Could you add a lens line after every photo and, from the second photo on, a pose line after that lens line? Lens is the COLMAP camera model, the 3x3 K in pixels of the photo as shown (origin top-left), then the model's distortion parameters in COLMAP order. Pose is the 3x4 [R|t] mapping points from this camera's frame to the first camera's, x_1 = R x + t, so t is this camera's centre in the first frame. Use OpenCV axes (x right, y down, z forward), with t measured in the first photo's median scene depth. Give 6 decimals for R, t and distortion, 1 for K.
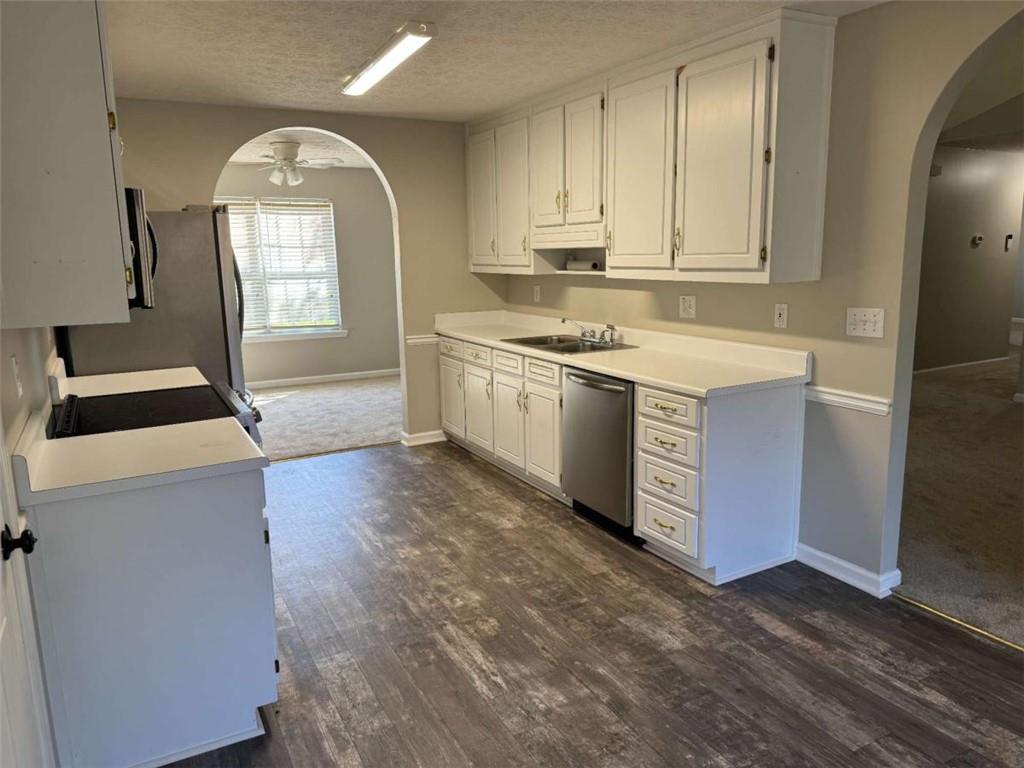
lens RADIAL K [[714.0, 0, 507.1], [0, 714.0, 379.5], [0, 0, 1]] dist [0.061314, -0.095228]
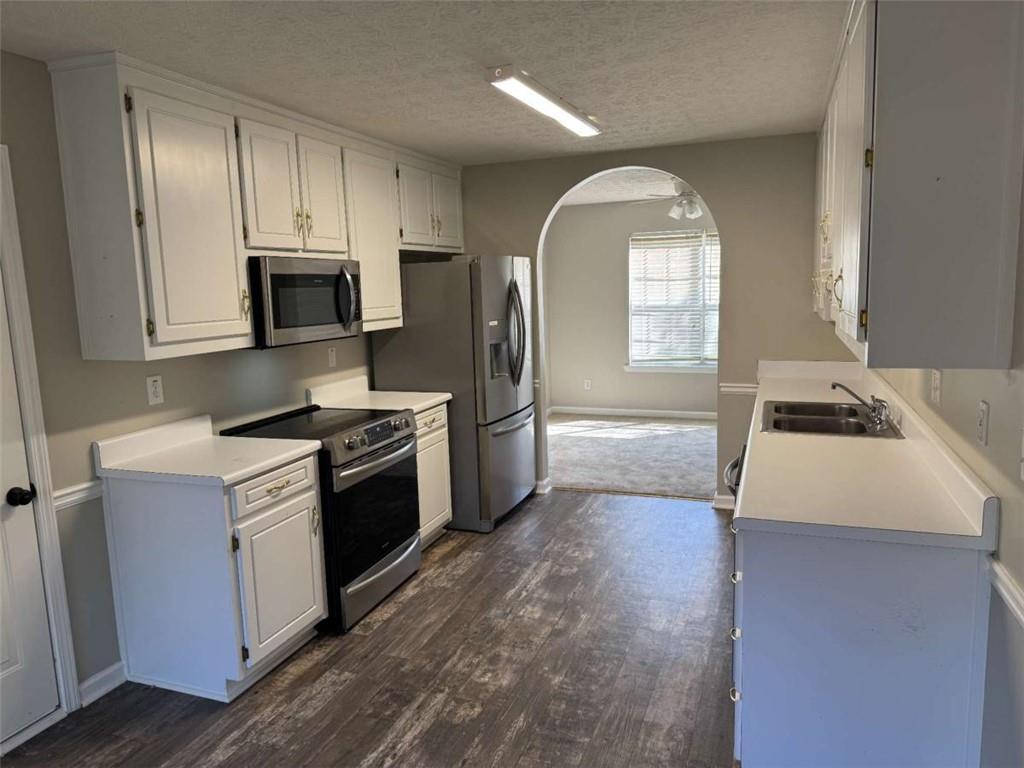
lens RADIAL K [[714.0, 0, 507.1], [0, 714.0, 379.5], [0, 0, 1]] dist [0.061314, -0.095228]
pose [[0.651947, 0.099193, -0.751748, 0.587890], [-0.118497, 0.992554, 0.028201, -0.099265], [0.748948, 0.070694, 0.658847, 0.361561]]
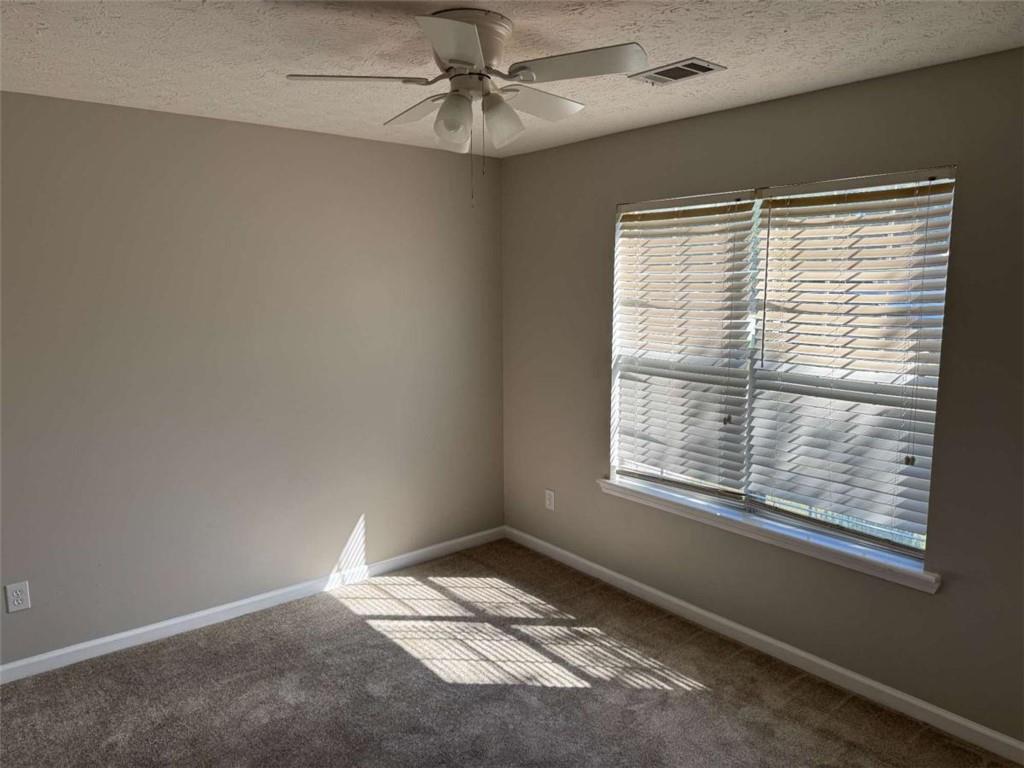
lens RADIAL K [[714.0, 0, 507.1], [0, 714.0, 379.5], [0, 0, 1]] dist [0.061314, -0.095228]
pose [[0.186695, 0.162660, -0.968858, 0.093931], [-0.159239, 0.978167, 0.133538, -0.428375], [0.969427, 0.129349, 0.208521, 1.891173]]
